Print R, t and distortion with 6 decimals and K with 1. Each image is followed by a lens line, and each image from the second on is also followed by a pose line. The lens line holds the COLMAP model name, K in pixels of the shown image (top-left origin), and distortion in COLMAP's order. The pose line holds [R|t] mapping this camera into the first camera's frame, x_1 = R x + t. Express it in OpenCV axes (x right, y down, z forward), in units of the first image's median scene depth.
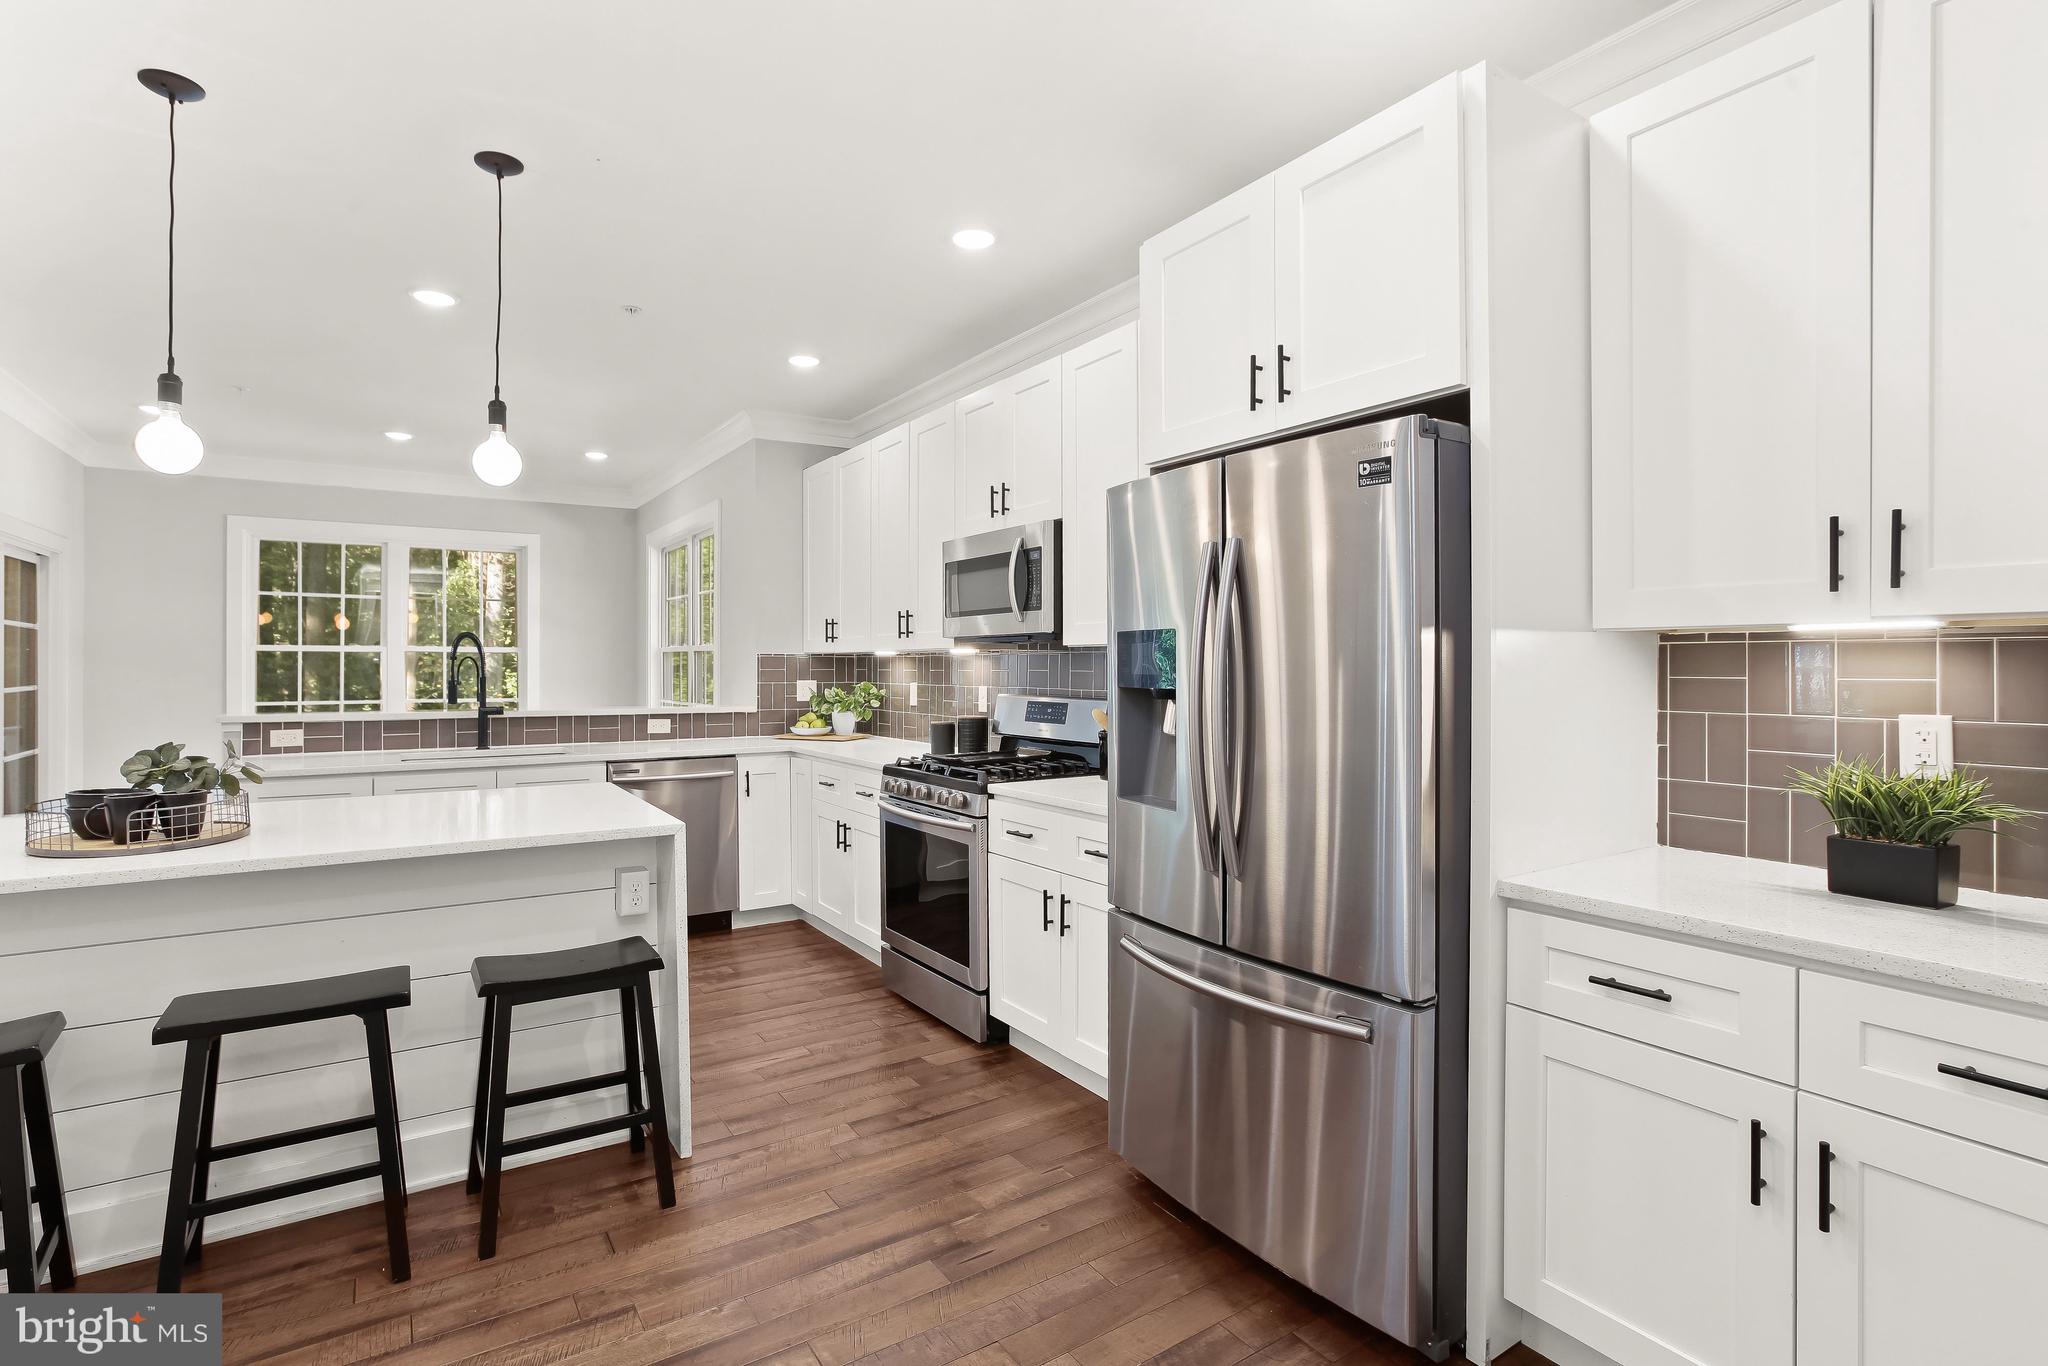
lens RADIAL K [[987.2, 0, 1005.7], [0, 987.2, 664.4], [0, 0, 1]] dist [-0.017356, 0.000441]
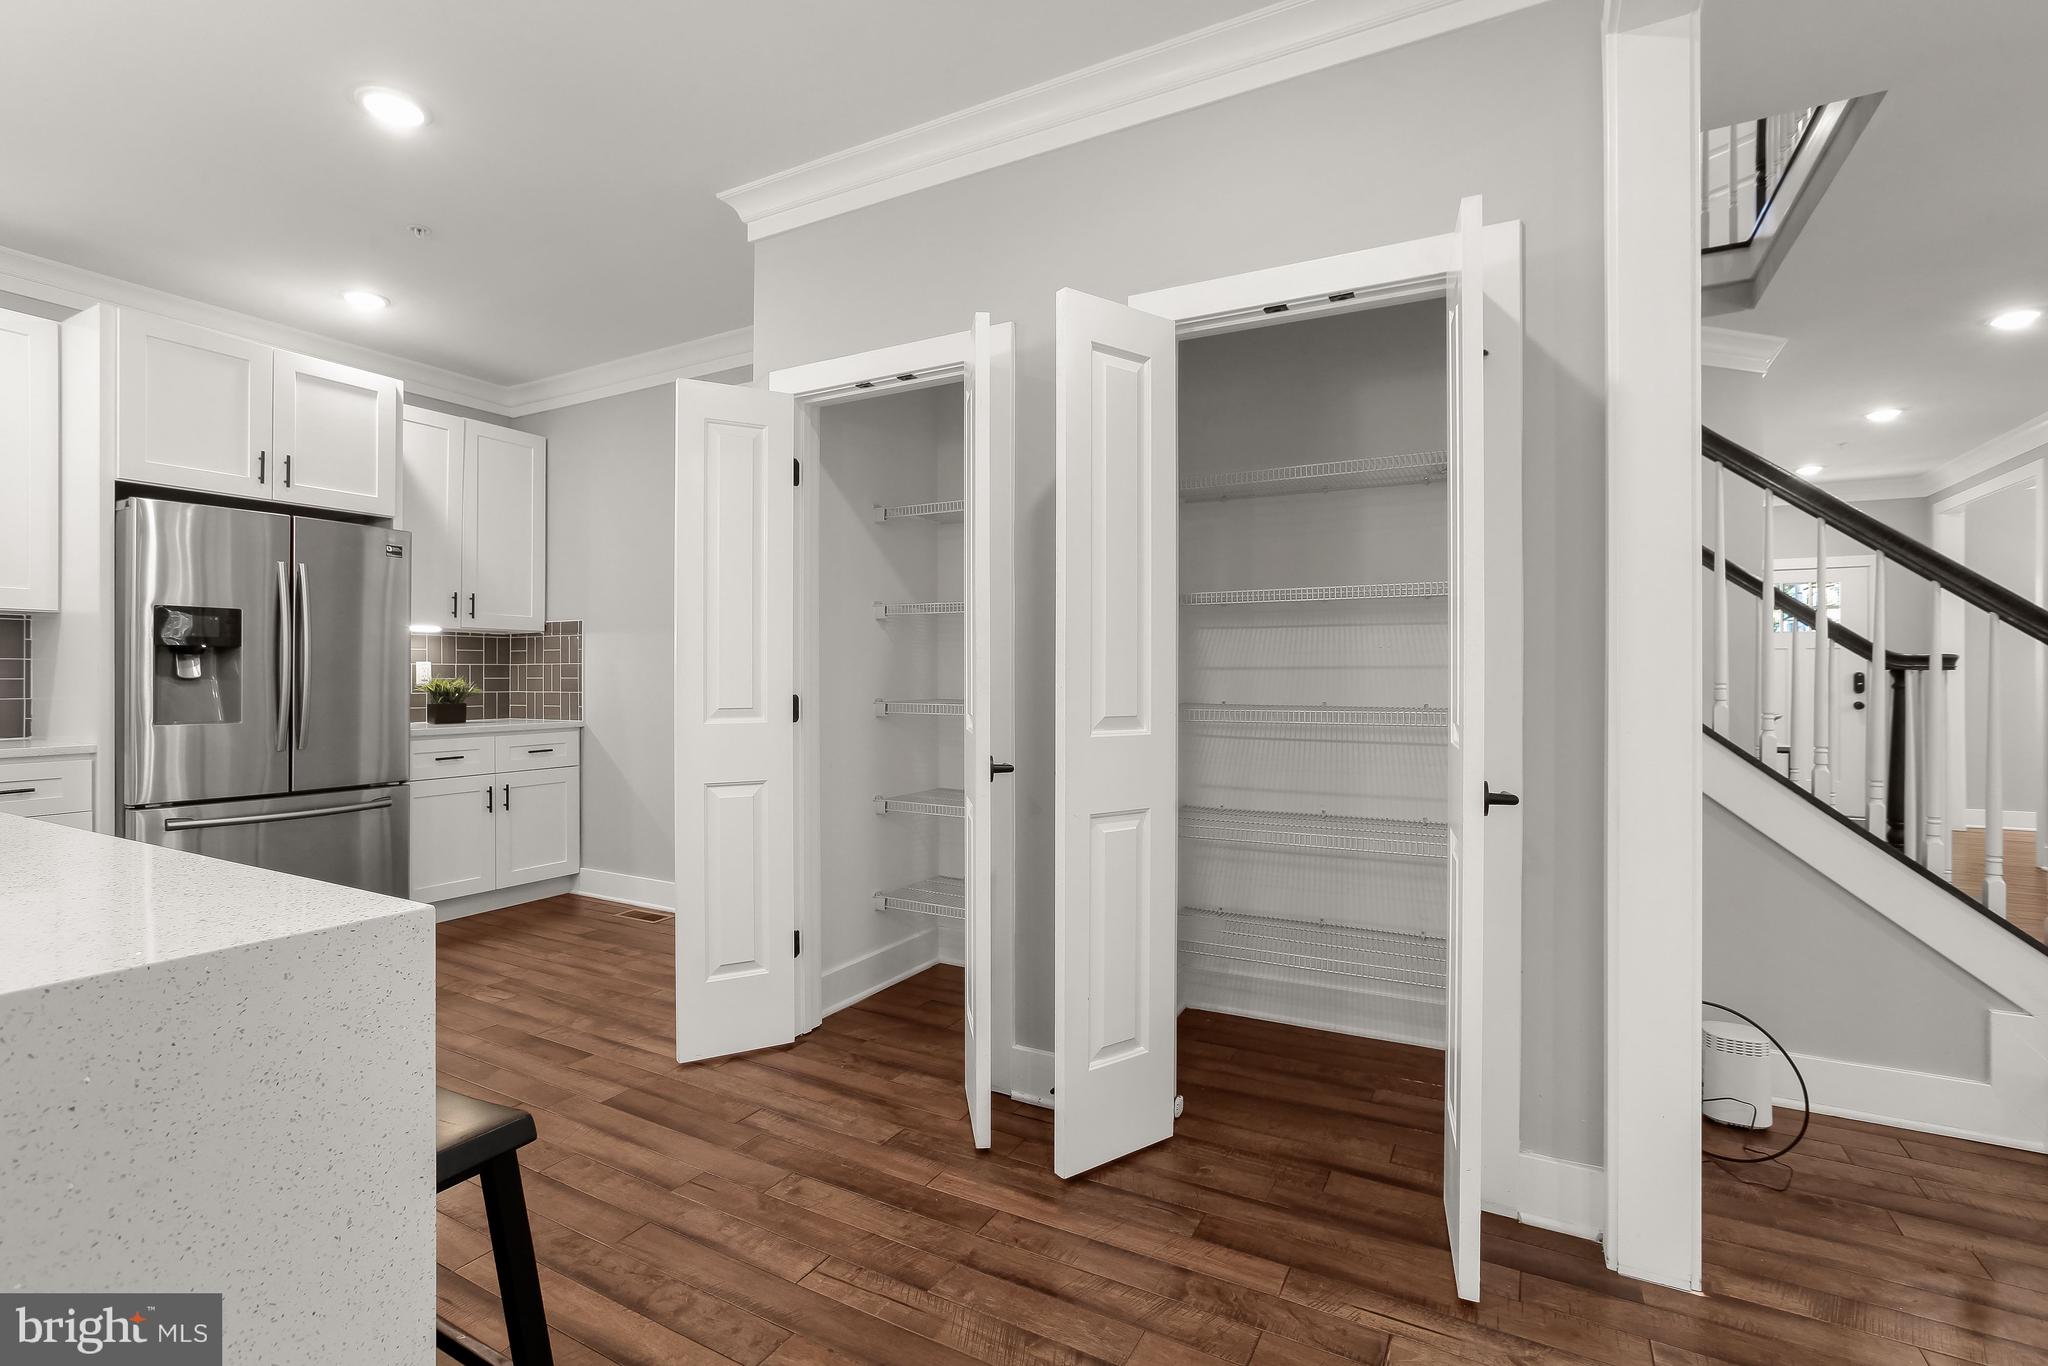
lens RADIAL K [[924.2, 0, 1018.6], [0, 924.2, 675.7], [0, 0, 1]] dist [-0.037244, 0.013541]
pose [[-0.476977, -0.001143, 0.878915, -0.904876], [-0.001015, 0.999999, 0.000750, 0.036736], [-0.878915, -0.000534, -0.476978, 0.312658]]
